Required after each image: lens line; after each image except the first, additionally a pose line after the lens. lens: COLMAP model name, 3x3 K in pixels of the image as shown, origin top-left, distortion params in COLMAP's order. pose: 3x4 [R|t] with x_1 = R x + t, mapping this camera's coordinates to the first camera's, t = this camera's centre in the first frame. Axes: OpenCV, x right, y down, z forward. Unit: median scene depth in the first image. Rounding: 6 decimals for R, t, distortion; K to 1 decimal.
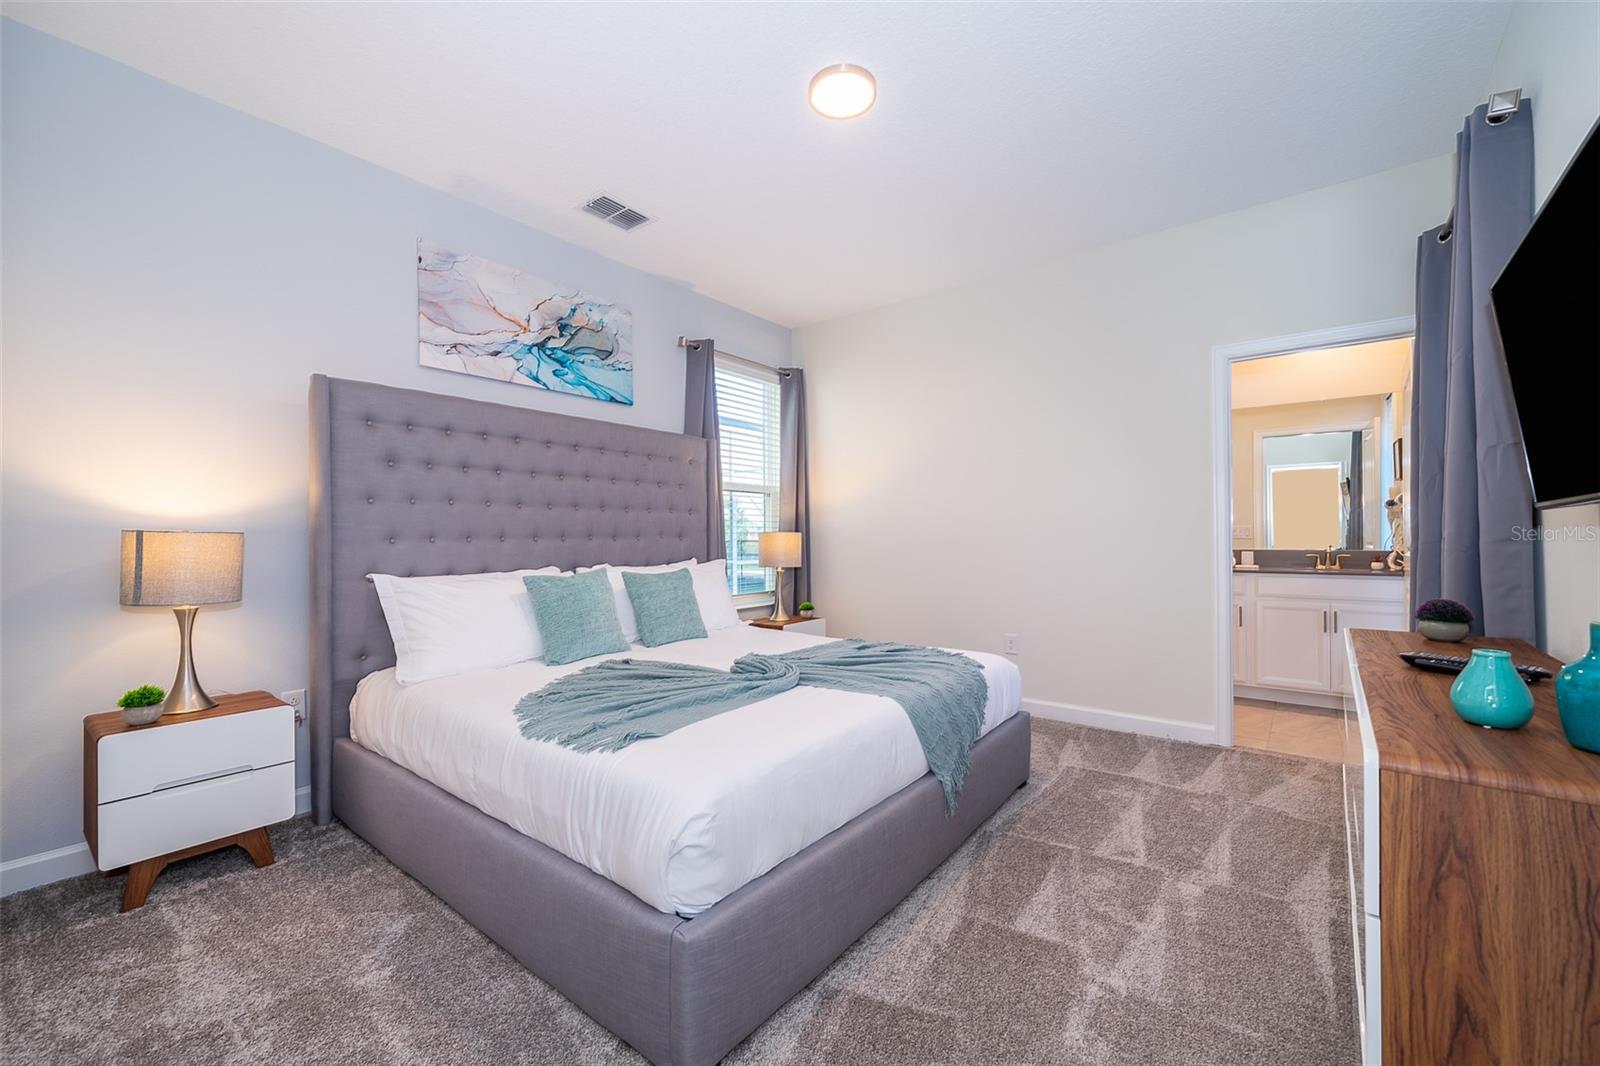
lens RADIAL K [[651.8, 0, 805.8], [0, 651.8, 528.7], [0, 0, 1]] dist [-0.001497, 0.000385]
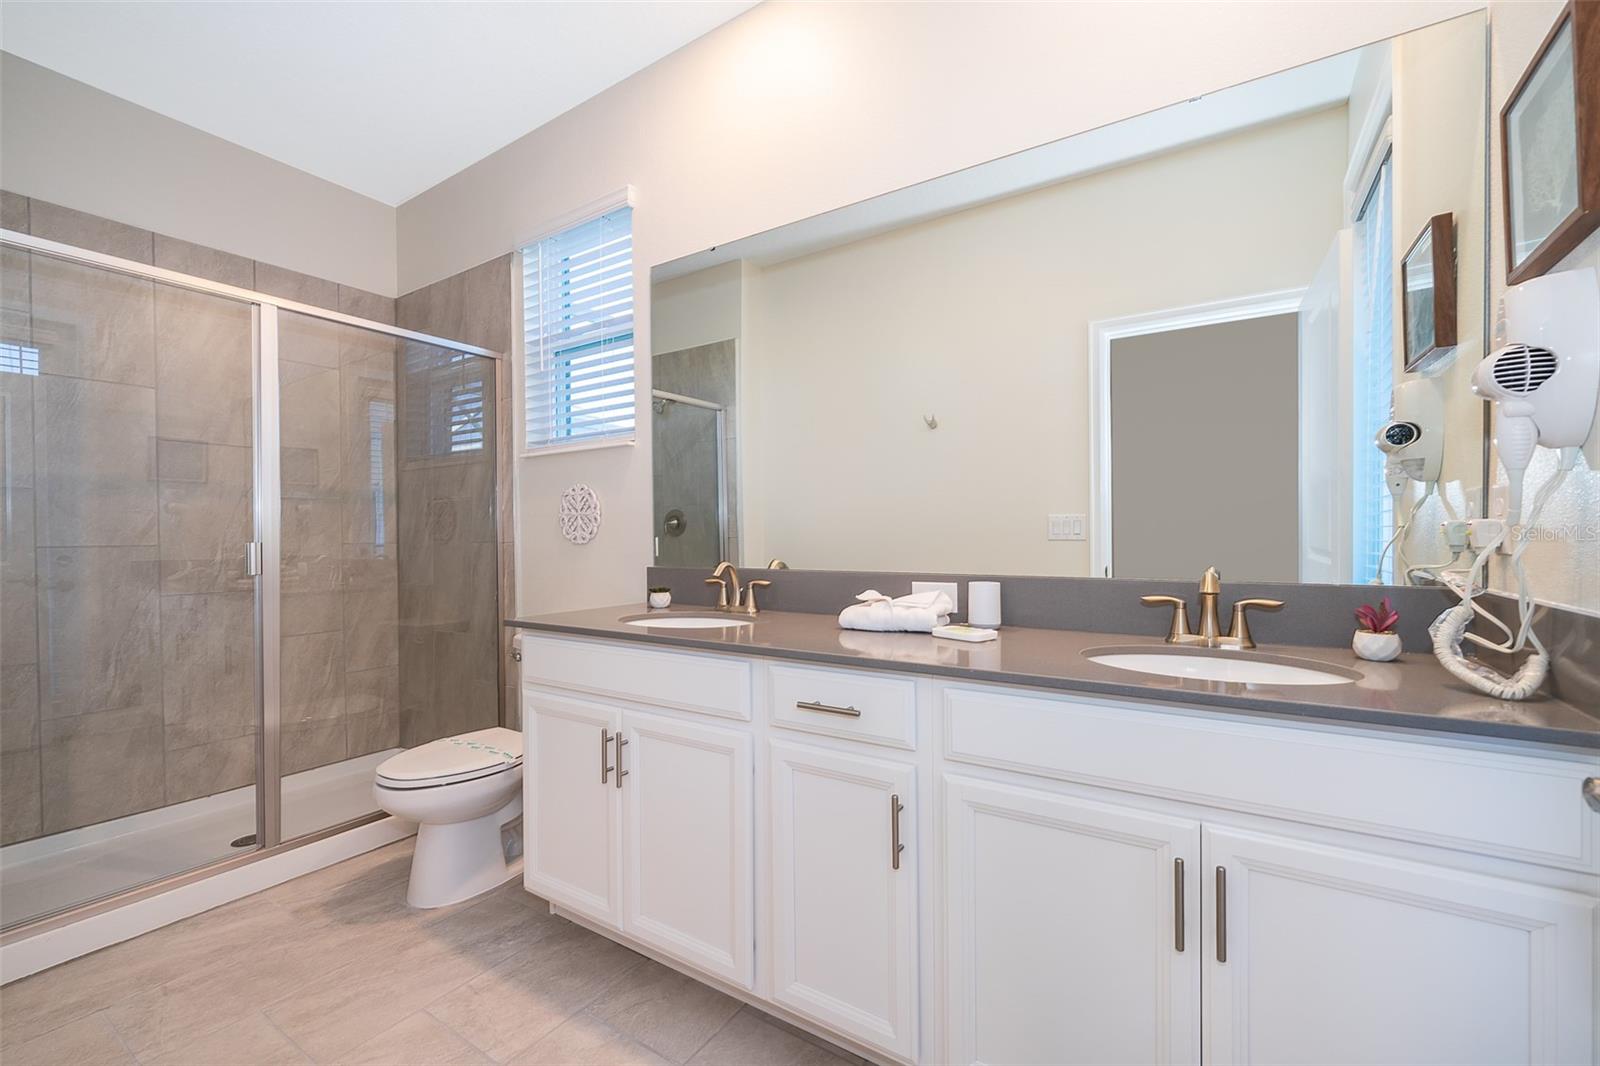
lens RADIAL K [[651.8, 0, 805.2], [0, 651.8, 535.1], [0, 0, 1]] dist [-0.001497, 0.000385]
pose [[0.997083, -0.001760, 0.076300, 0.615809], [0.000605, 0.999885, 0.015169, 0.007400], [-0.076318, -0.015079, 0.996970, 0.743068]]
